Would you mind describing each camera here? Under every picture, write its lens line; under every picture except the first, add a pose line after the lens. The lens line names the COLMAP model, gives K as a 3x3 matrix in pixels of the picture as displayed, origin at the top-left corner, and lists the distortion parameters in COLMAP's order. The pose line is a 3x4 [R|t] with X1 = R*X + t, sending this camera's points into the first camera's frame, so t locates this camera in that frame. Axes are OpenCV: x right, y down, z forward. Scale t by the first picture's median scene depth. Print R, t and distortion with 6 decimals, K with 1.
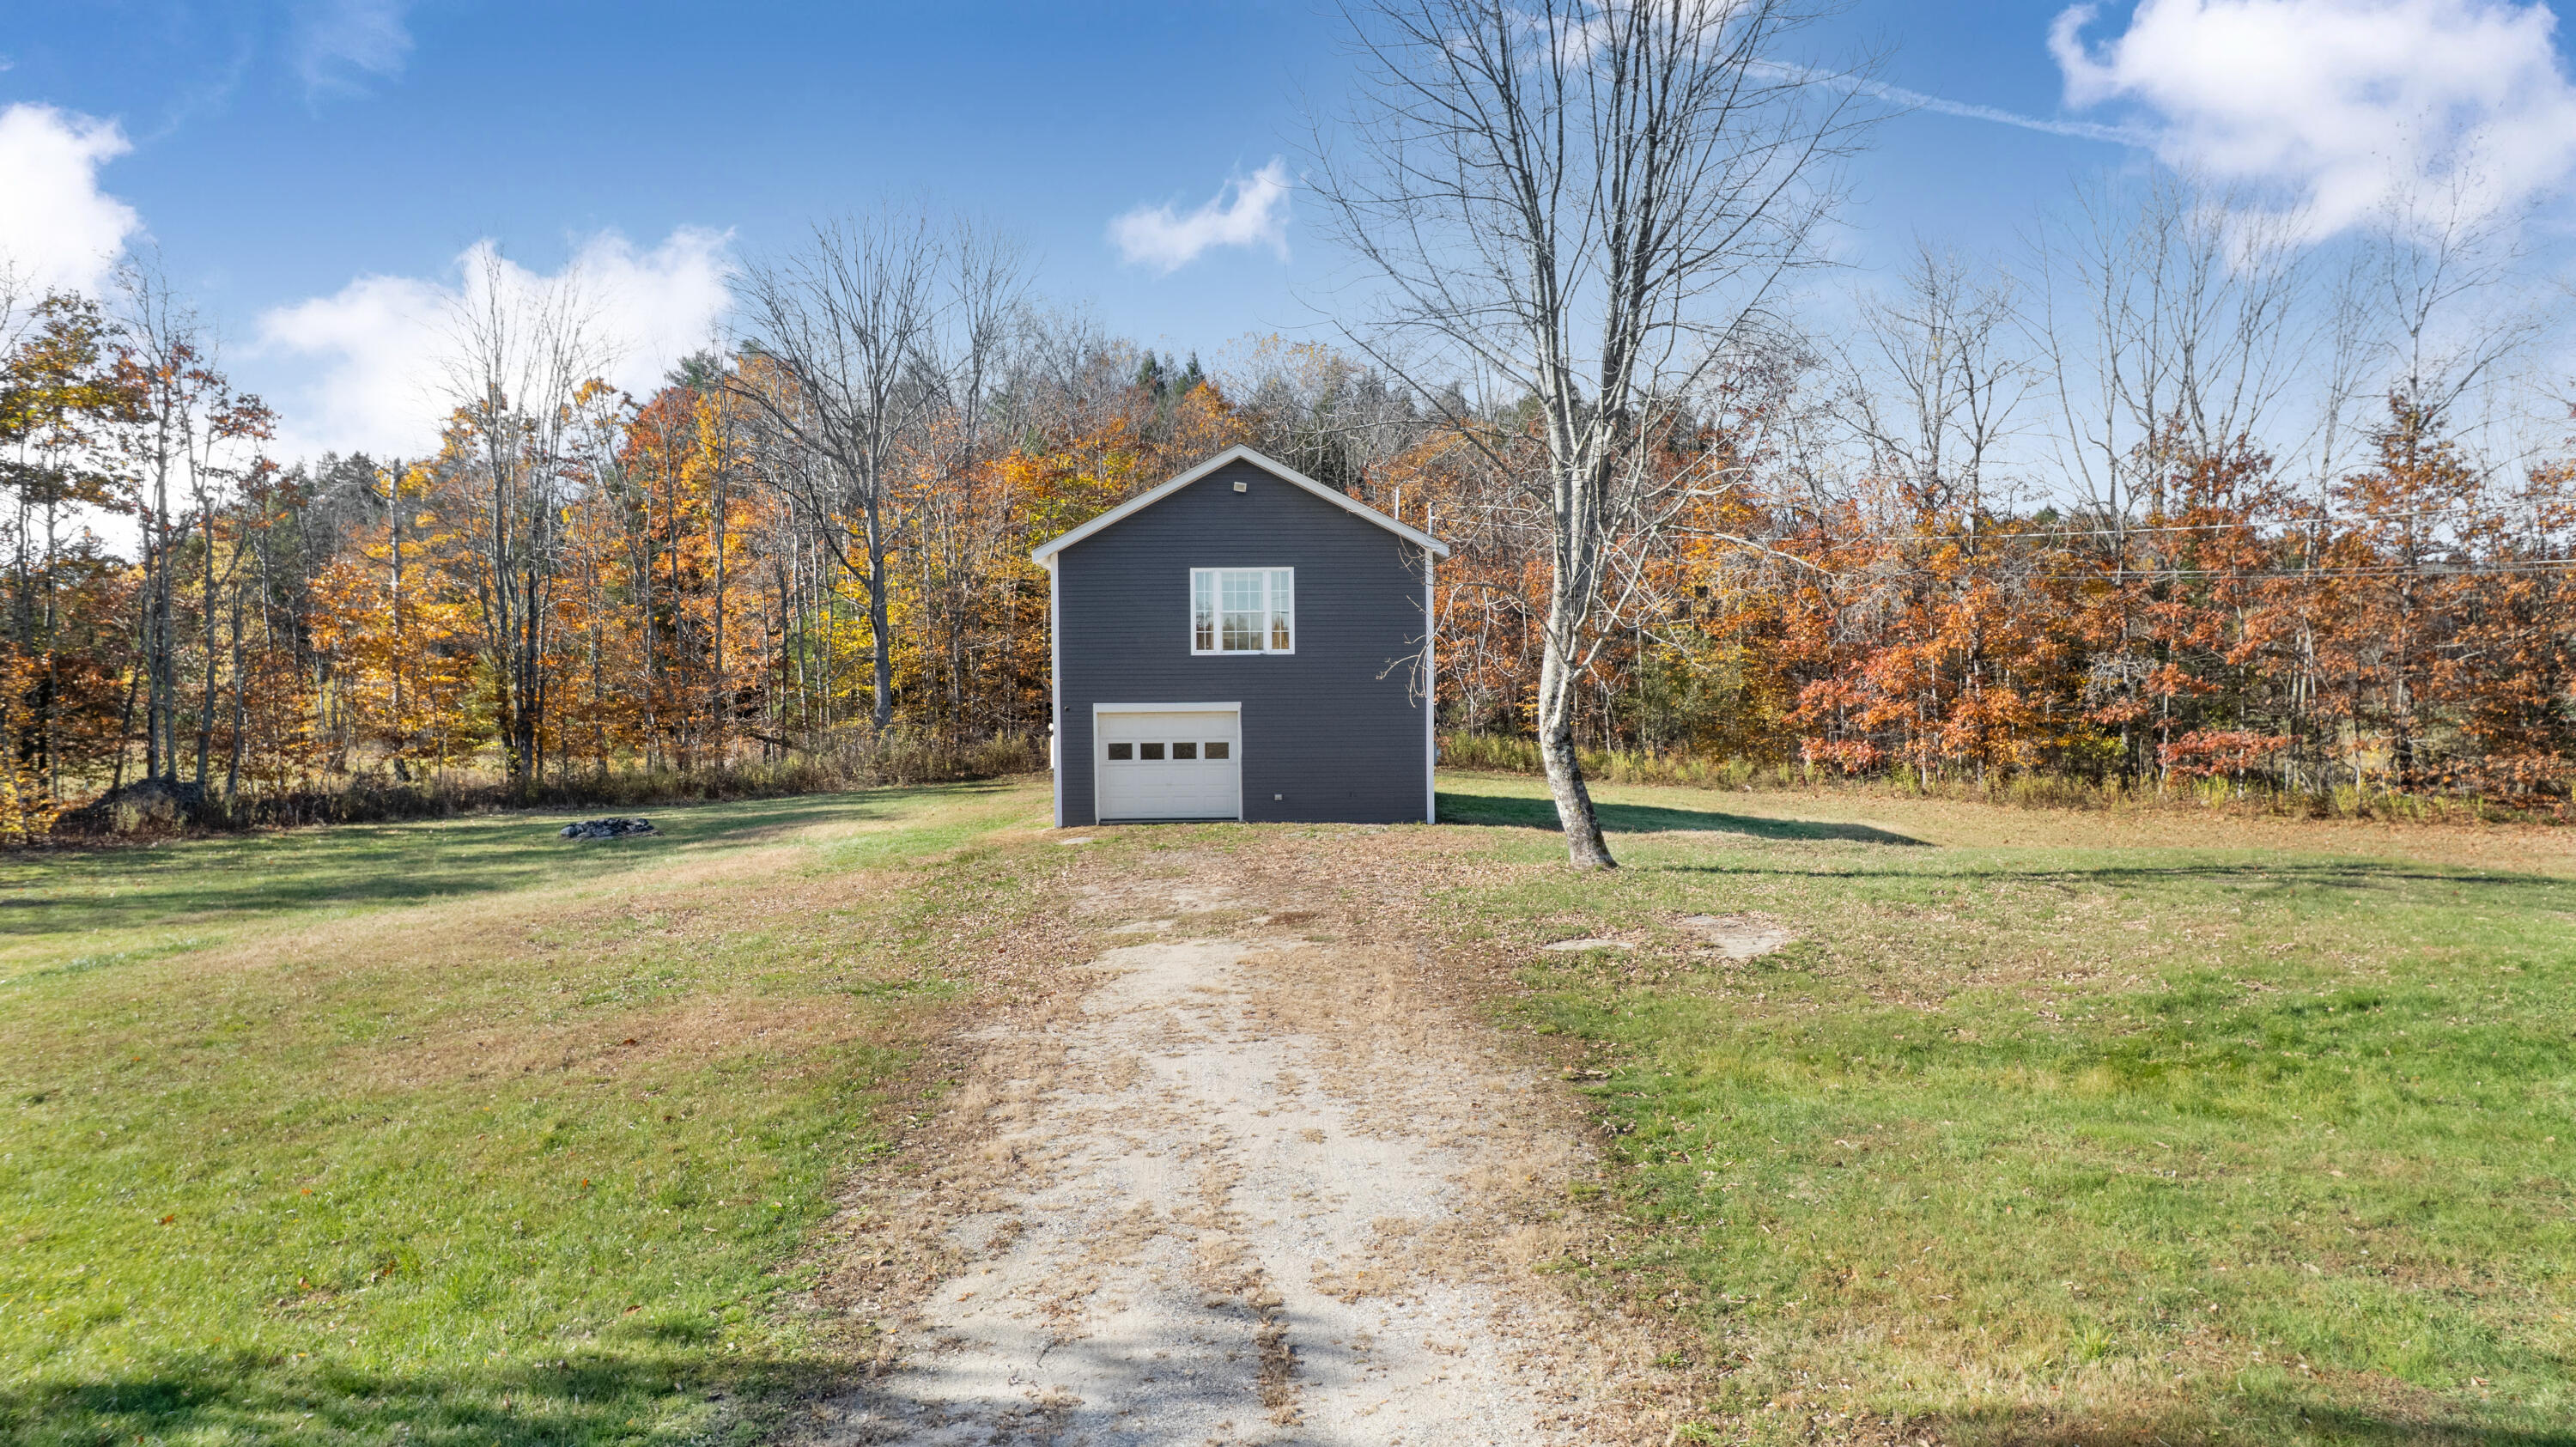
lens RADIAL K [[1664.2, 0, 1288.0], [0, 1664.2, 723.5], [0, 0, 1]] dist [-0.075805, 0.066563]
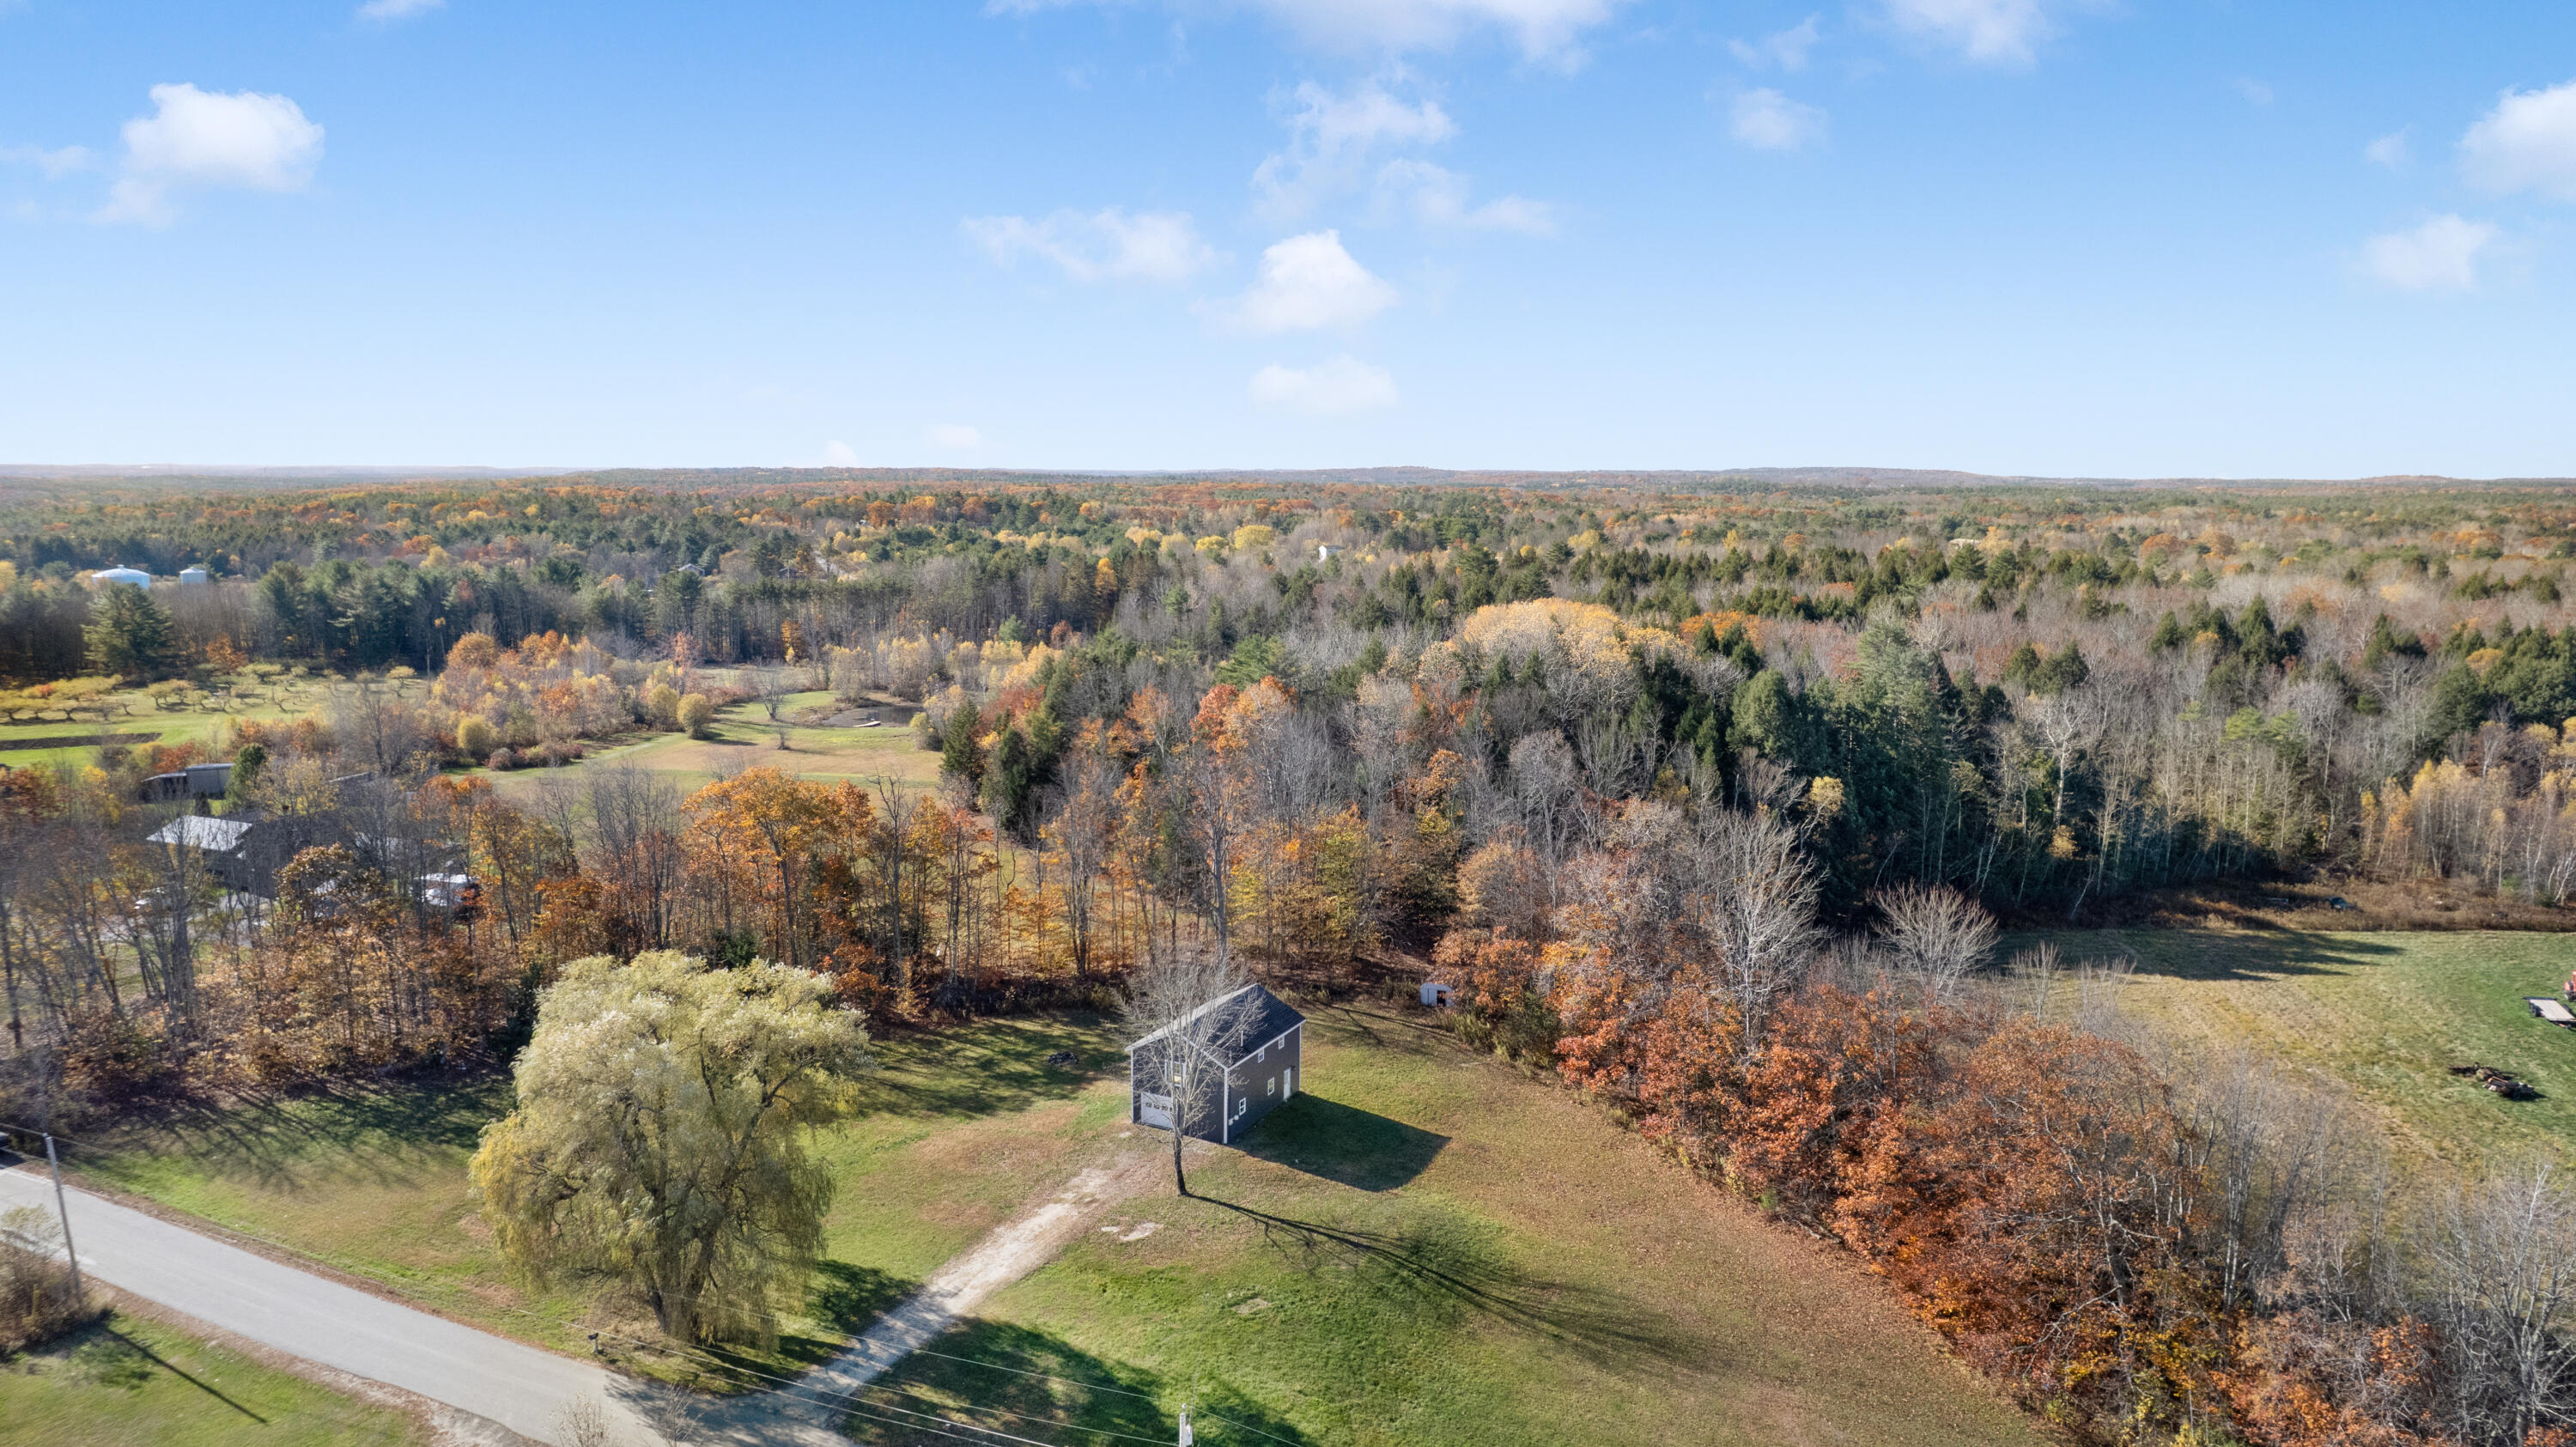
lens RADIAL K [[1677.1, 0, 1288.0], [0, 1677.1, 723.5], [0, 0, 1]] dist [-0.079044, 0.067296]
pose [[0.883936, 0.086873, -0.459467, 1.700385], [-0.031200, 0.991358, 0.127416, -1.231524], [0.466566, -0.098293, 0.879008, -1.862310]]
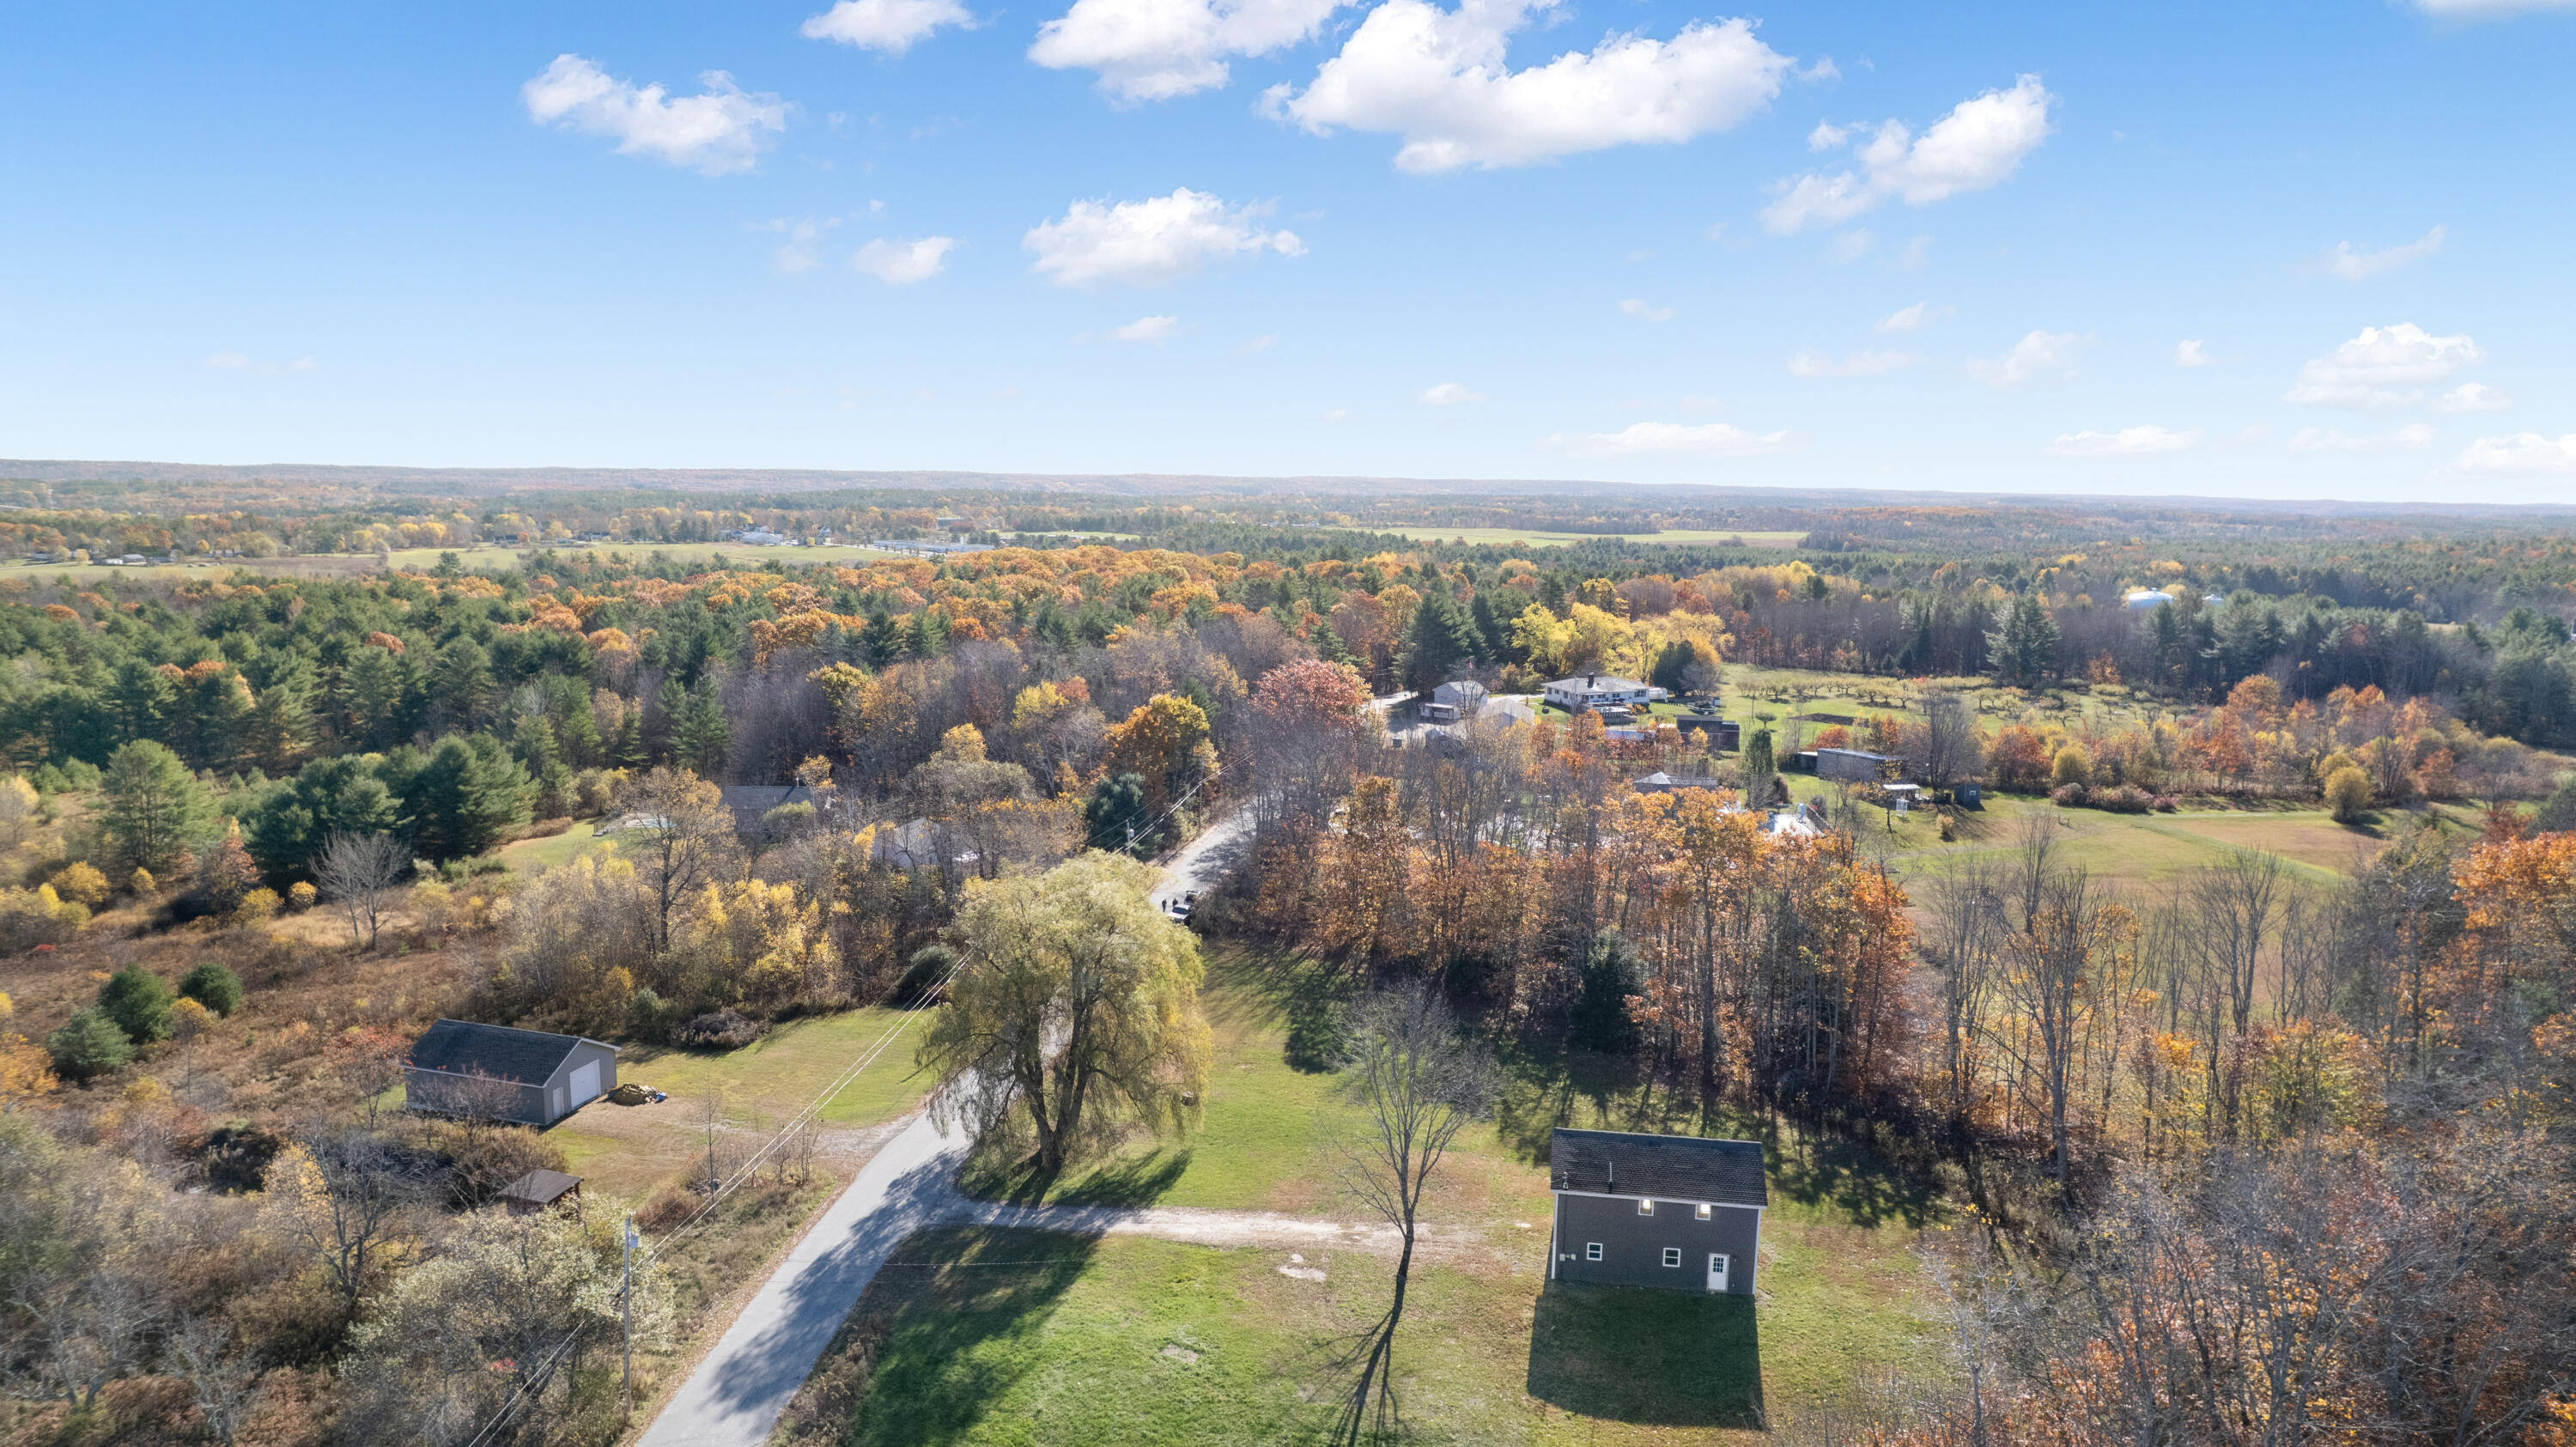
lens RADIAL K [[1681.2, 0, 1277.9], [0, 1681.2, 810.8], [0, 0, 1]] dist [-0.075079, 0.062986]
pose [[-0.181985, 0.197924, -0.963176, 2.776967], [-0.042985, 0.976995, 0.208885, -1.300488], [0.982361, 0.079416, -0.169291, 0.960094]]
